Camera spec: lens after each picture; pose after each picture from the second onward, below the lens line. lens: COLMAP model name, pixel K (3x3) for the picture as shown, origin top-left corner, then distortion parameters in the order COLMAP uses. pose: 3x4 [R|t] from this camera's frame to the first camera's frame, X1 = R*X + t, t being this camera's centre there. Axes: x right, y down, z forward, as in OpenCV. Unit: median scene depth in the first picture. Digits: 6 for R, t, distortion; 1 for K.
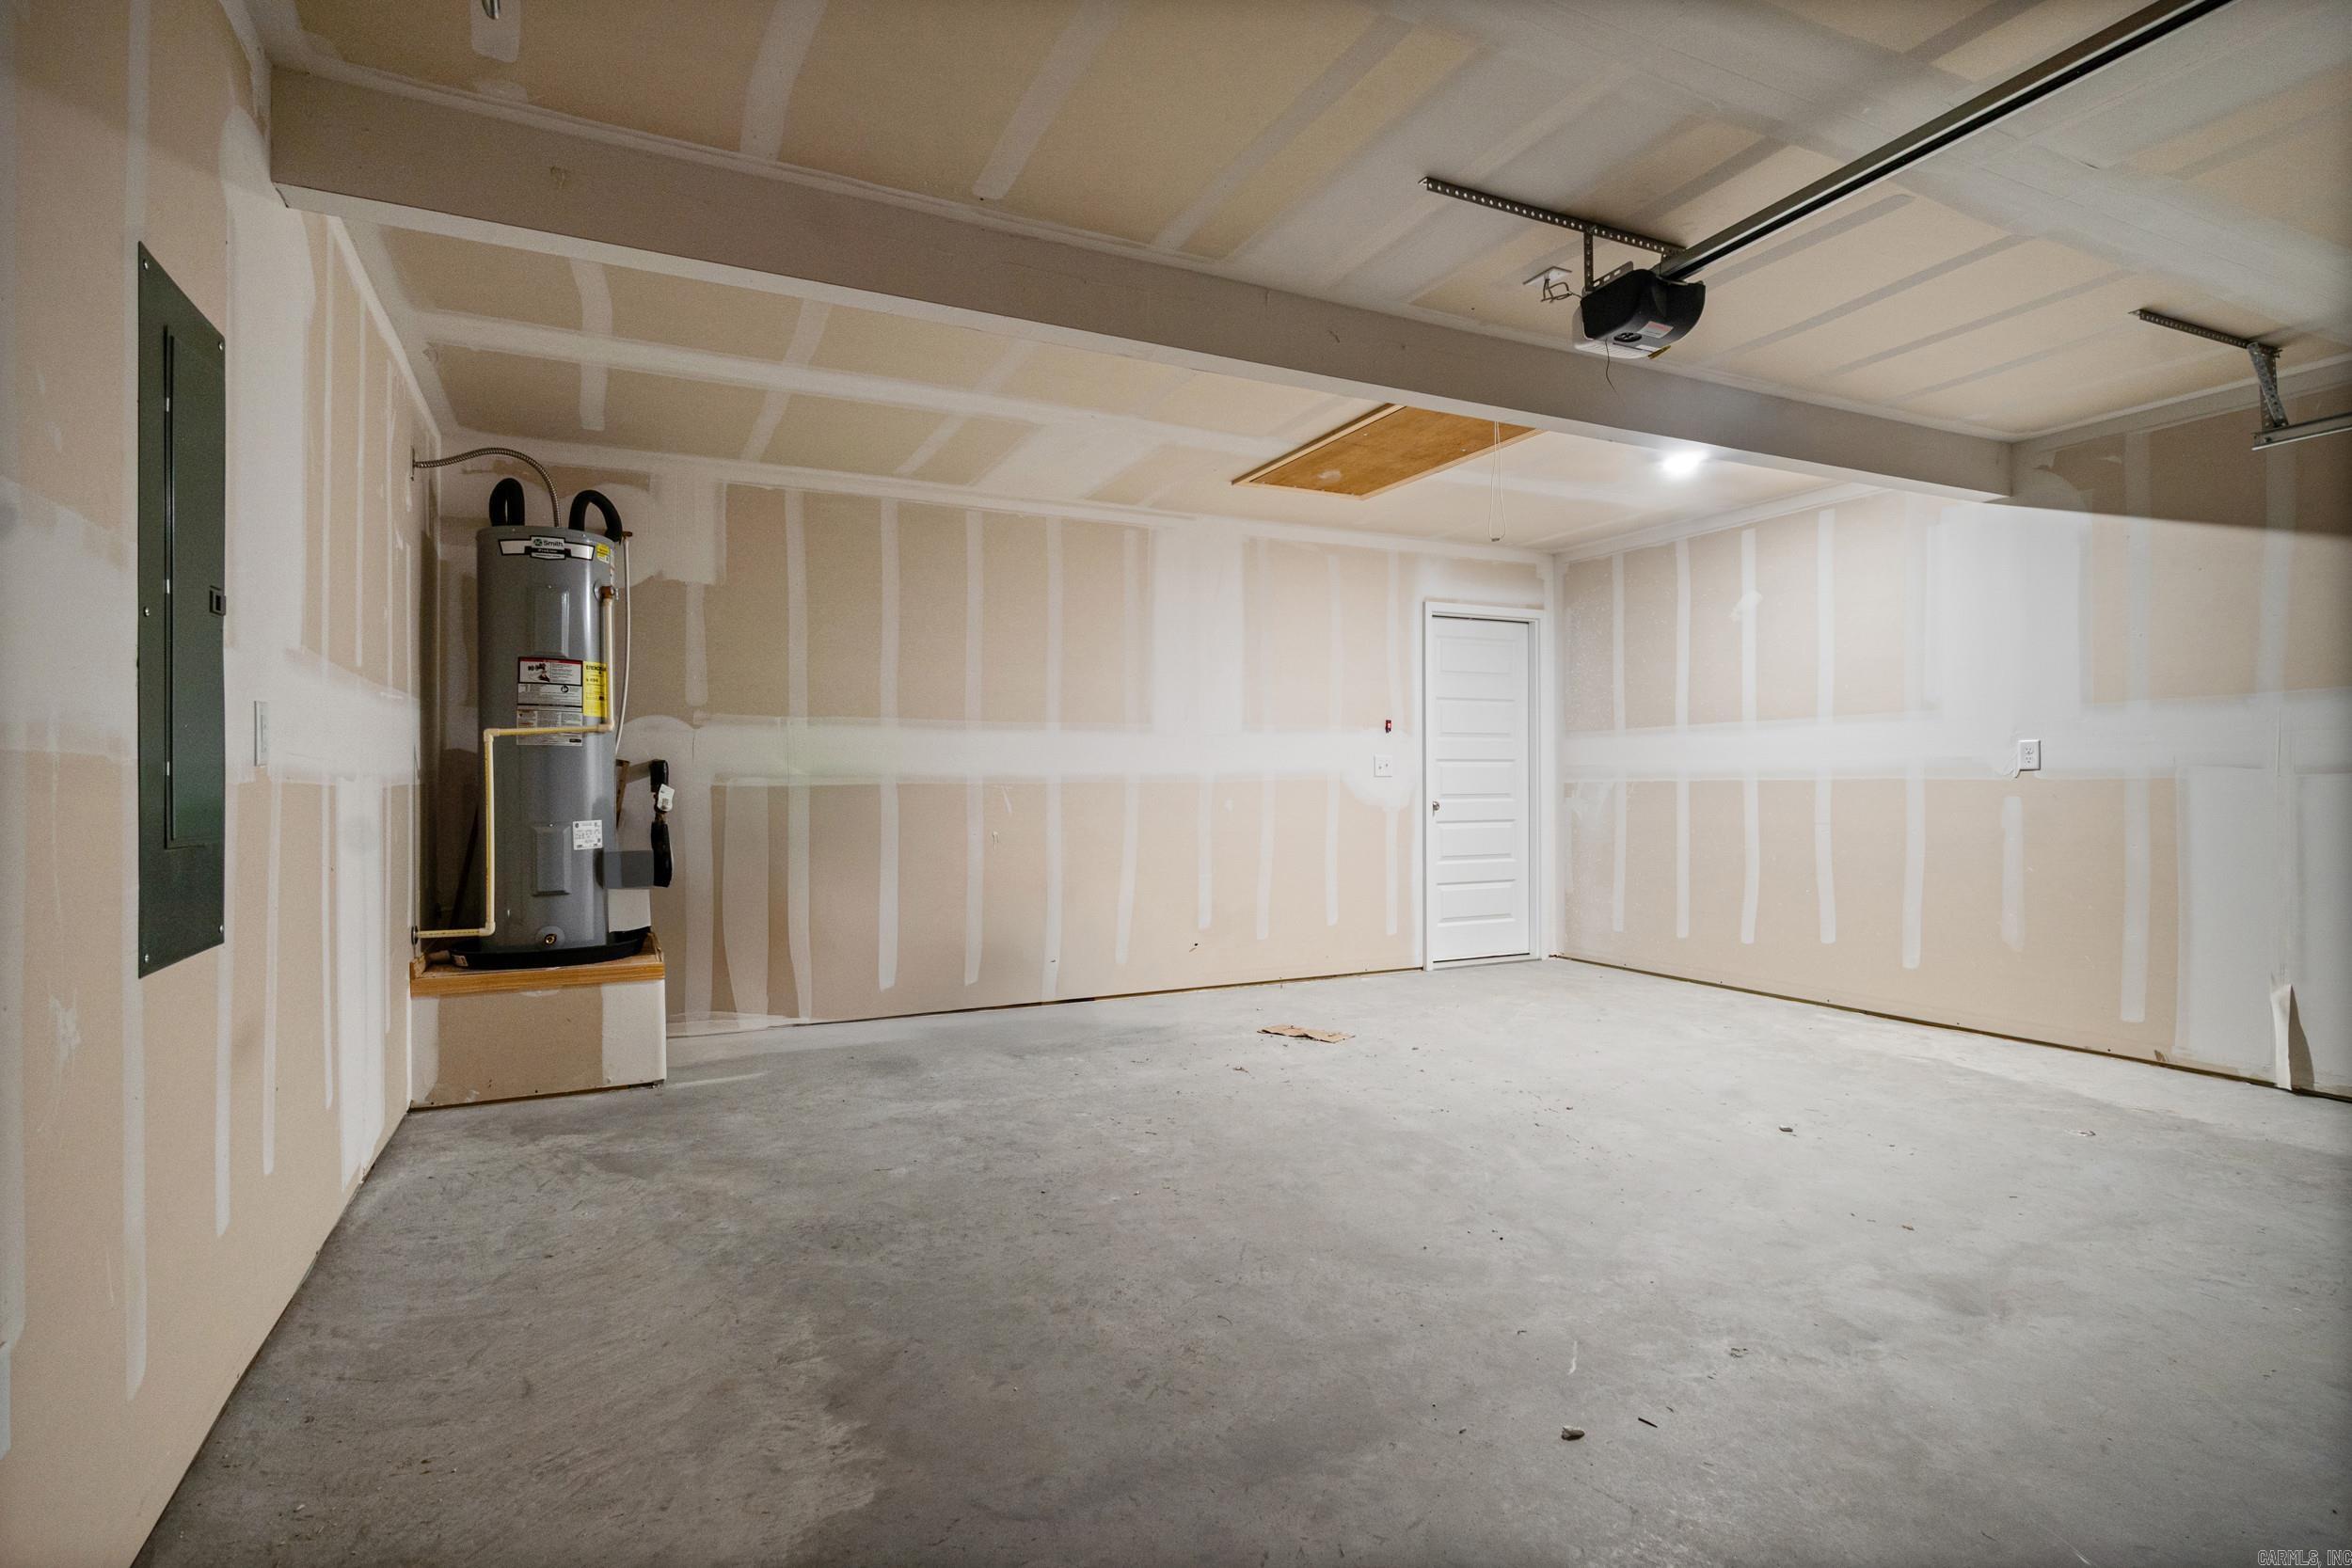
lens RADIAL K [[1155.6, 0, 1169.2], [0, 1155.6, 779.0], [0, 0, 1]] dist [0.021062, -0.000091]
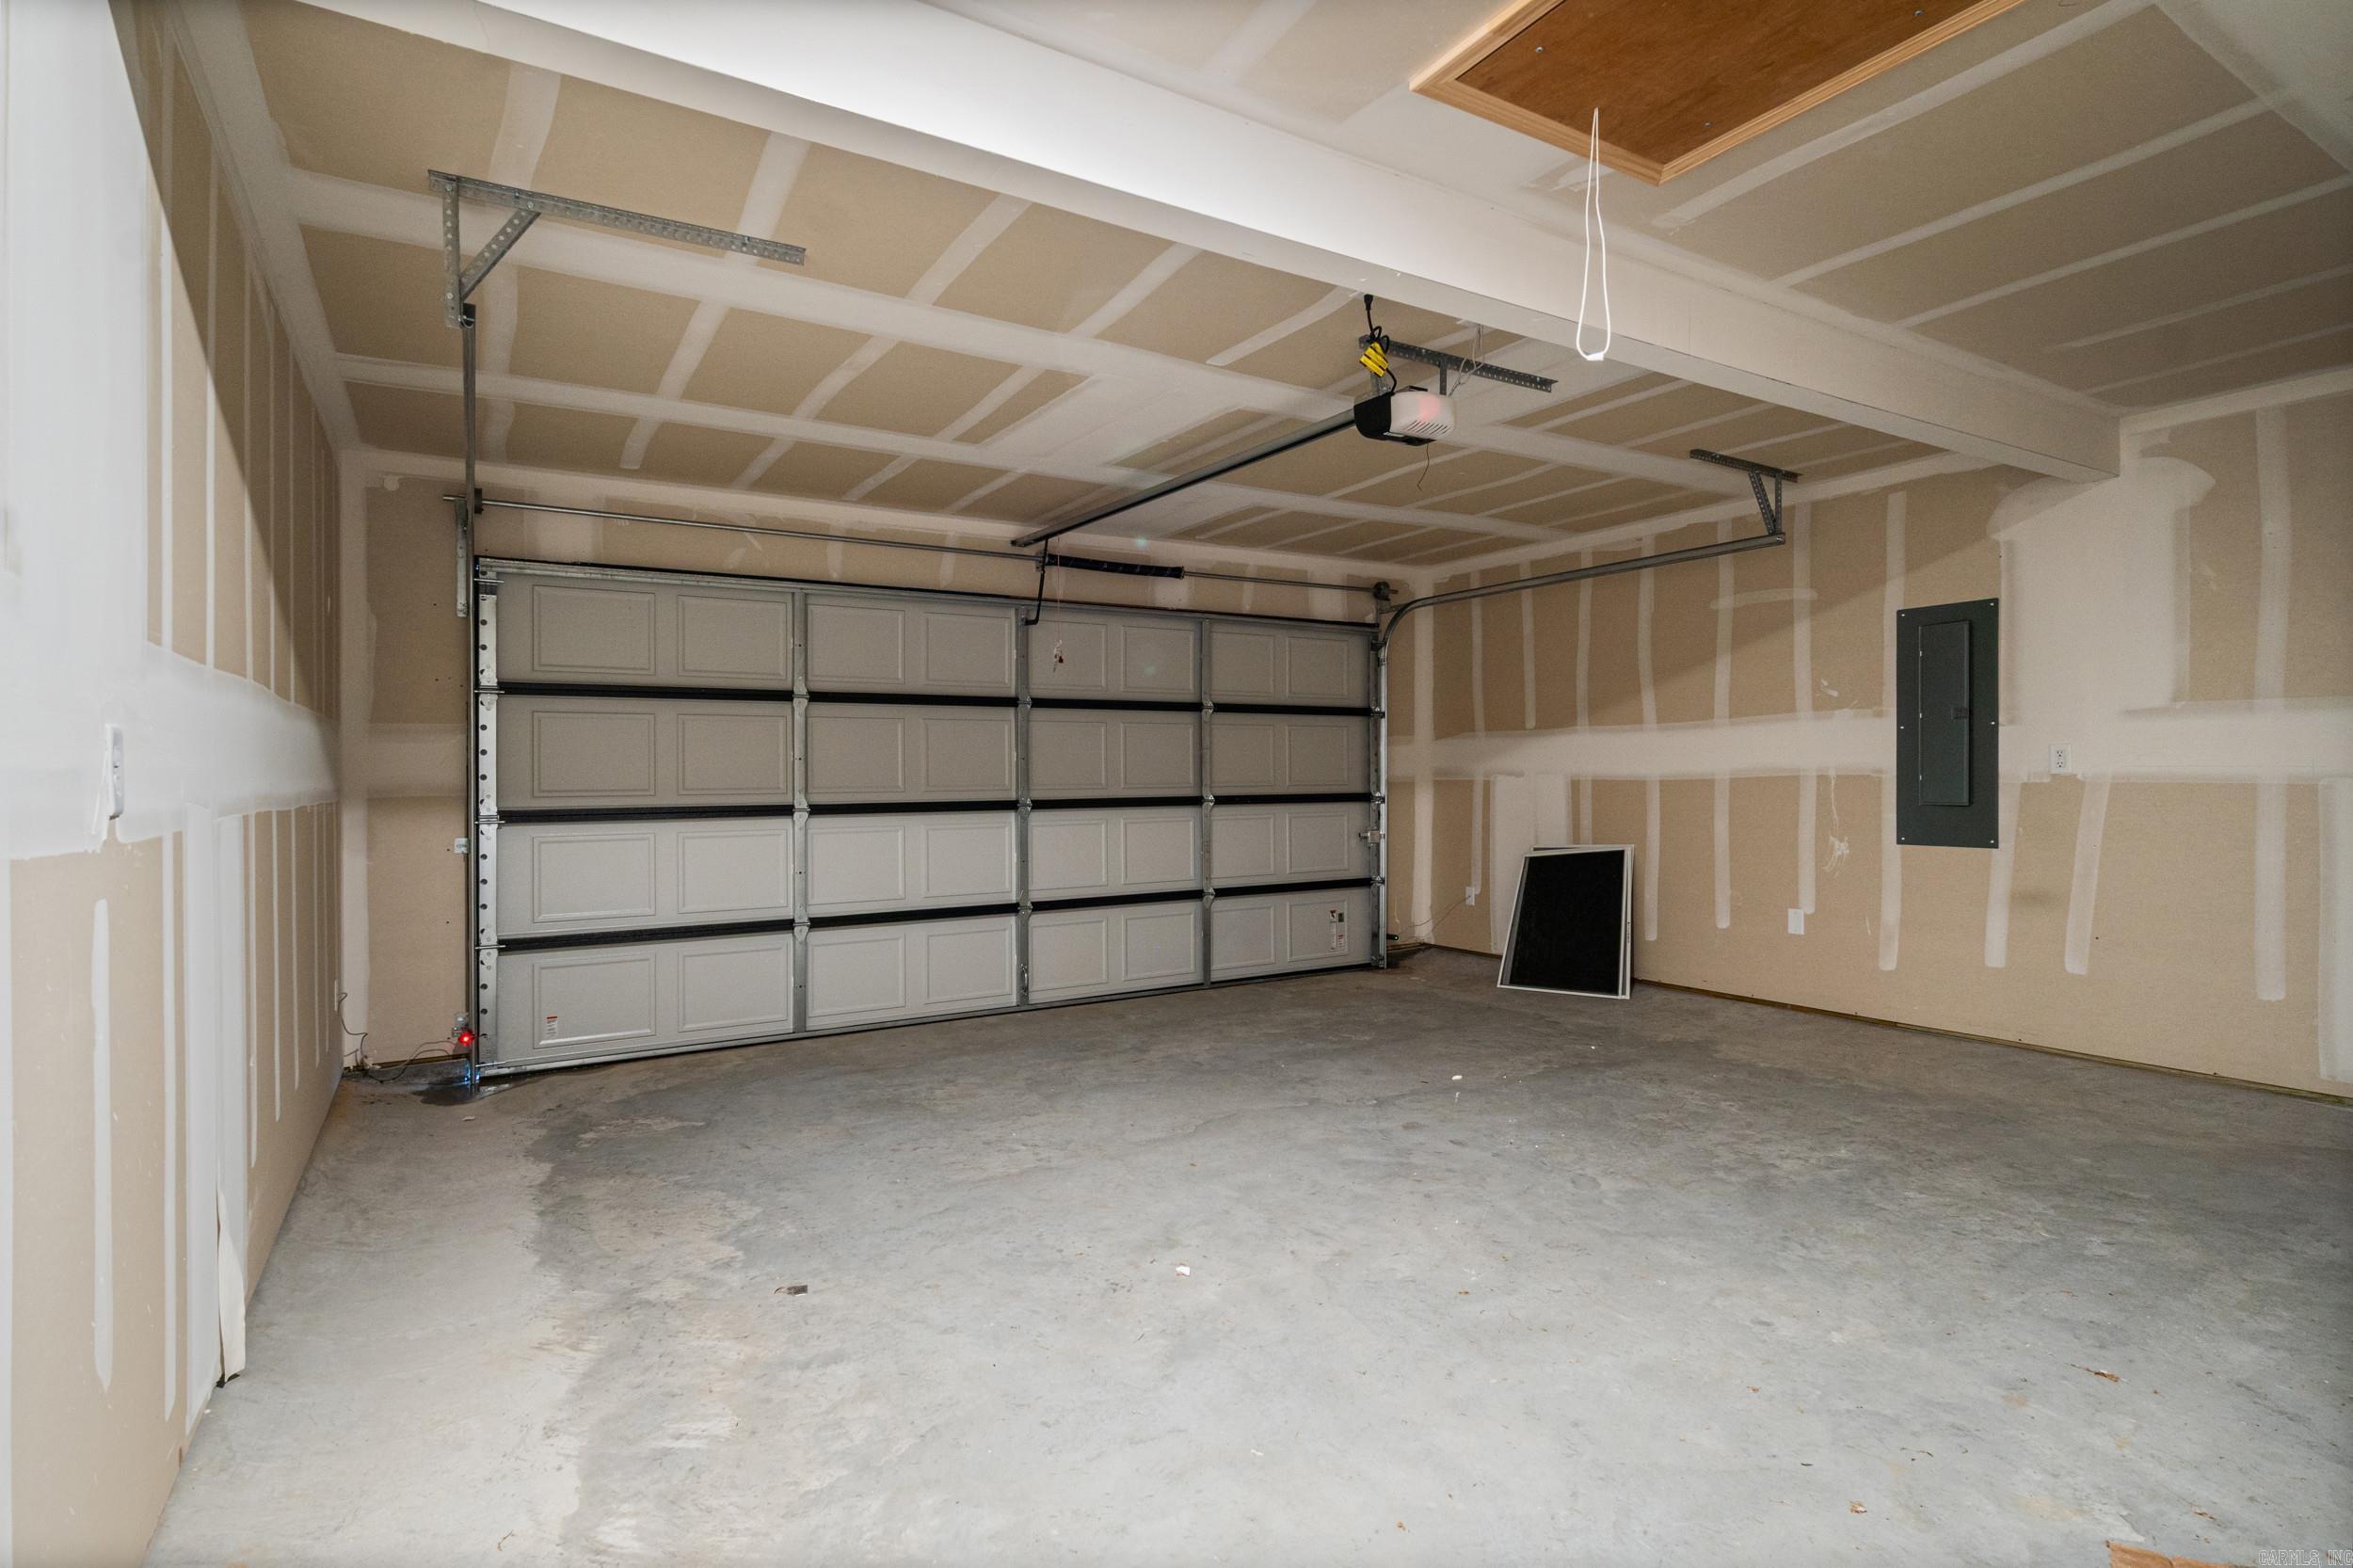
lens RADIAL K [[1156.2, 0, 1178.9], [0, 1156.2, 778.6], [0, 0, 1]] dist [0.021062, -0.000091]
pose [[-0.994523, 0.011975, -0.103831, 0.661873], [0.011577, 0.999923, 0.004438, -0.020700], [0.103876, 0.003212, -0.994585, 1.897815]]
